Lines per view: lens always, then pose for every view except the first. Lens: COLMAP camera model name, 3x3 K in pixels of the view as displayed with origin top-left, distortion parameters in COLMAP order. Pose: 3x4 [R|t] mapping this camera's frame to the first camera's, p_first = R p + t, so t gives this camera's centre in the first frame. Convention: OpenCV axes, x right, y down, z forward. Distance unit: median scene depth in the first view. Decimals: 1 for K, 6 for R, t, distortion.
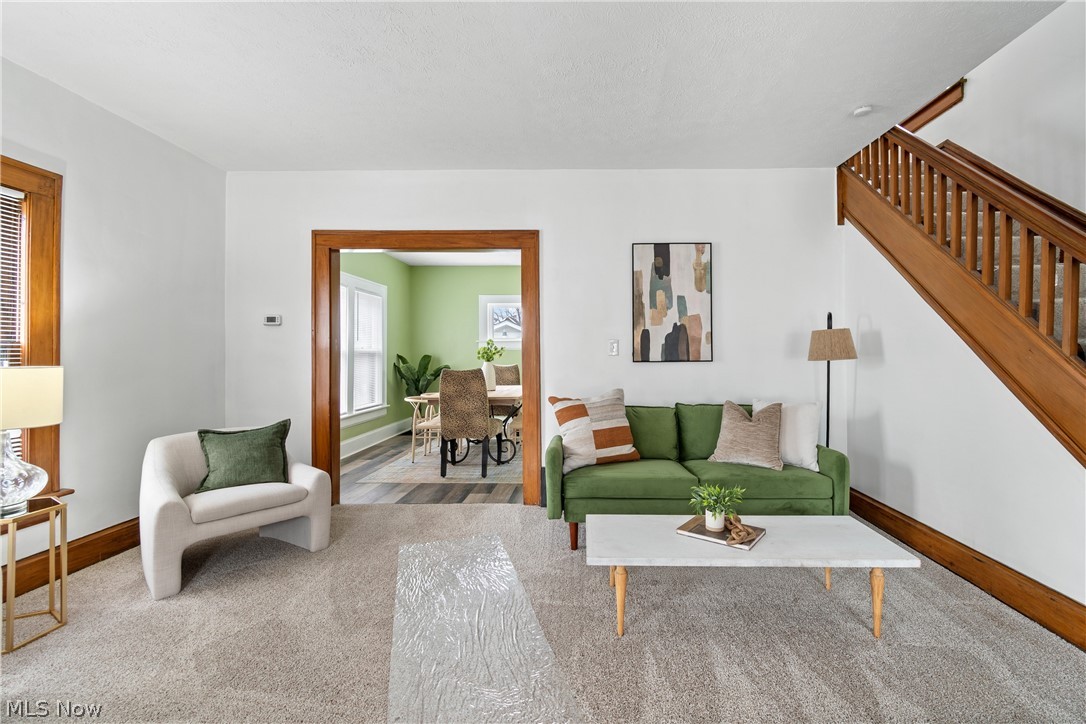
lens RADIAL K [[478.6, 0, 579.7], [0, 478.6, 348.9], [0, 0, 1]] dist [0.001900, -0.000987]
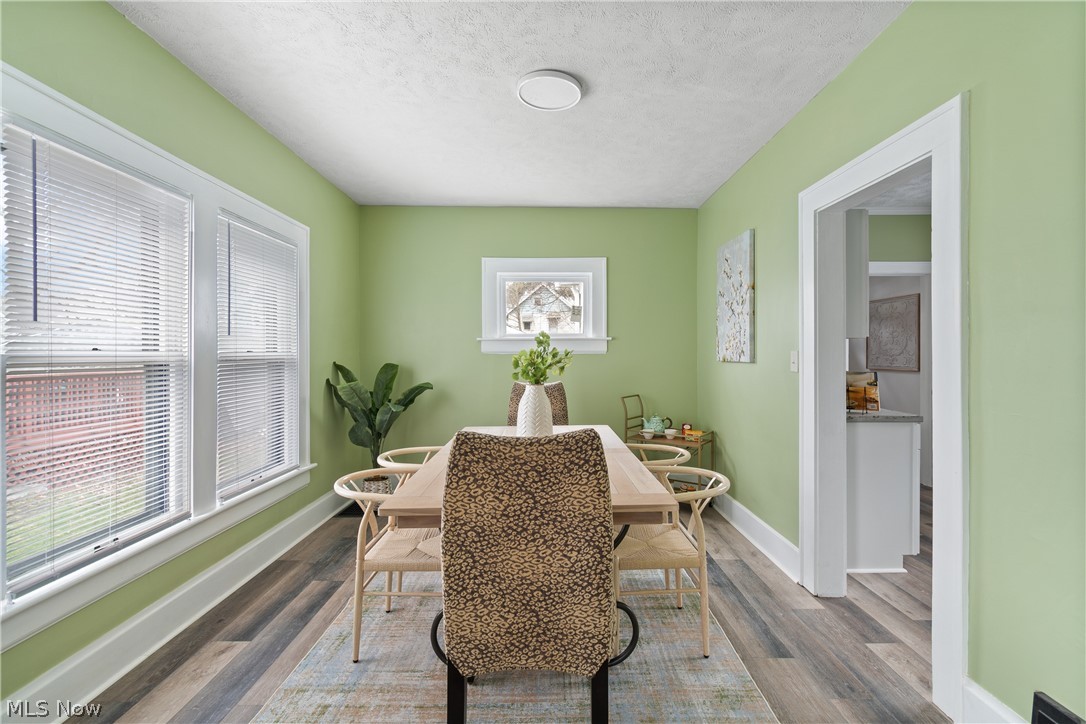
lens RADIAL K [[478.6, 0, 545.3], [0, 478.6, 354.1], [0, 0, 1]] dist [0.001900, -0.000987]
pose [[0.999930, 0.005666, 0.010394, -0.295694], [-0.005718, 0.999971, 0.005063, -0.004350], [-0.010365, -0.005122, 0.999933, 0.903112]]
